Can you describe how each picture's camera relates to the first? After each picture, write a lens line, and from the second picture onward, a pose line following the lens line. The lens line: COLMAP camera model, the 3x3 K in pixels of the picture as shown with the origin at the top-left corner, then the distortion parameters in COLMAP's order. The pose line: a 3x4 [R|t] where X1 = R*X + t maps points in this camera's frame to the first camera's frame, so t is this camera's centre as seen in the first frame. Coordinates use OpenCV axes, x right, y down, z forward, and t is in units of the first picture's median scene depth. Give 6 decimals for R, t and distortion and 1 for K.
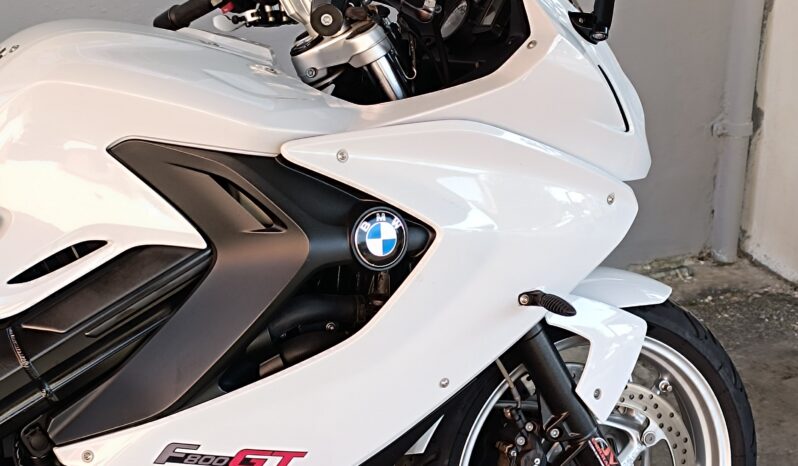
lens RADIAL K [[1424.6, 0, 399.0], [0, 1424.6, 233.0], [0, 0, 1]] dist [0.102683, -0.006857]
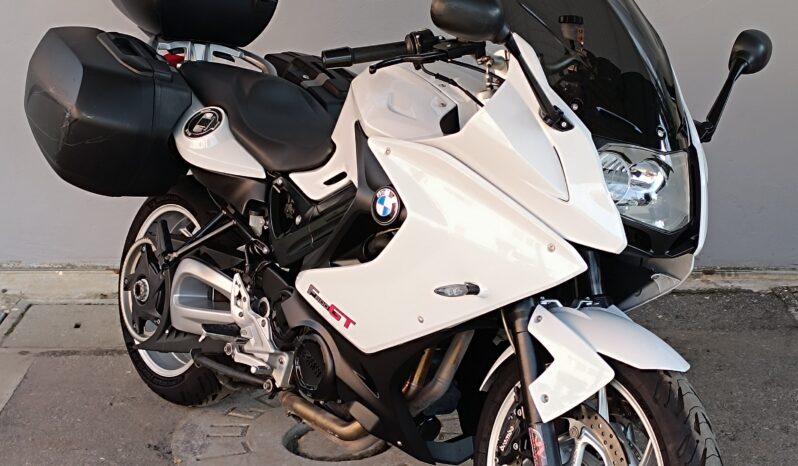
lens RADIAL K [[1424.6, 0, 399.0], [0, 1424.6, 233.0], [0, 0, 1]] dist [0.102683, -0.006857]
pose [[0.283402, 0.242413, -0.927857, 1.410455], [-0.320210, 0.935917, 0.146715, -0.196649], [0.903963, 0.255530, 0.342864, 0.434051]]
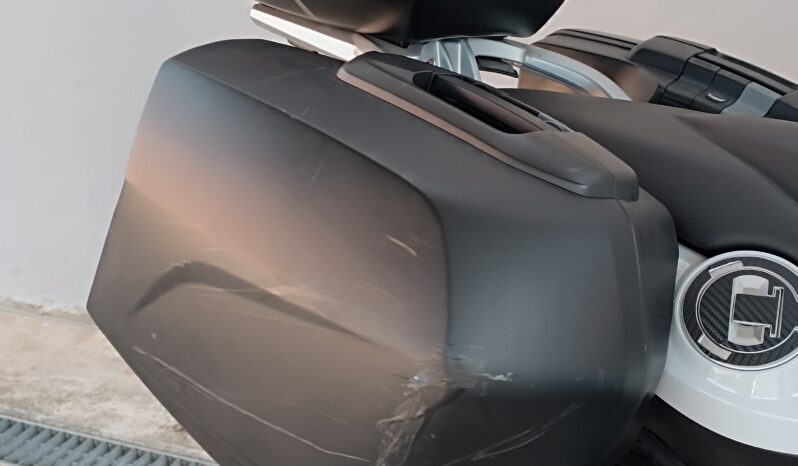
lens RADIAL K [[1424.6, 0, 399.0], [0, 1424.6, 233.0], [0, 0, 1]] dist [0.102683, -0.006857]
pose [[0.590018, 0.254672, -0.766173, -0.089848], [-0.237254, 0.961743, 0.136973, -0.052512], [0.771745, 0.100961, 0.627867, 0.304014]]
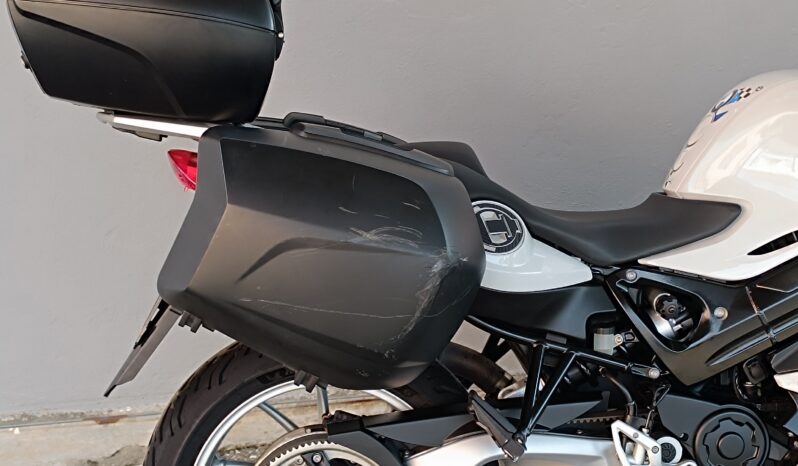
lens RADIAL K [[1424.6, 0, 399.0], [0, 1424.6, 233.0], [0, 0, 1]] dist [0.102683, -0.006857]
pose [[0.961106, 0.064068, -0.268645, -0.211158], [-0.077013, 0.996309, -0.037917, 0.087374], [0.265224, 0.057131, 0.962493, -0.409897]]
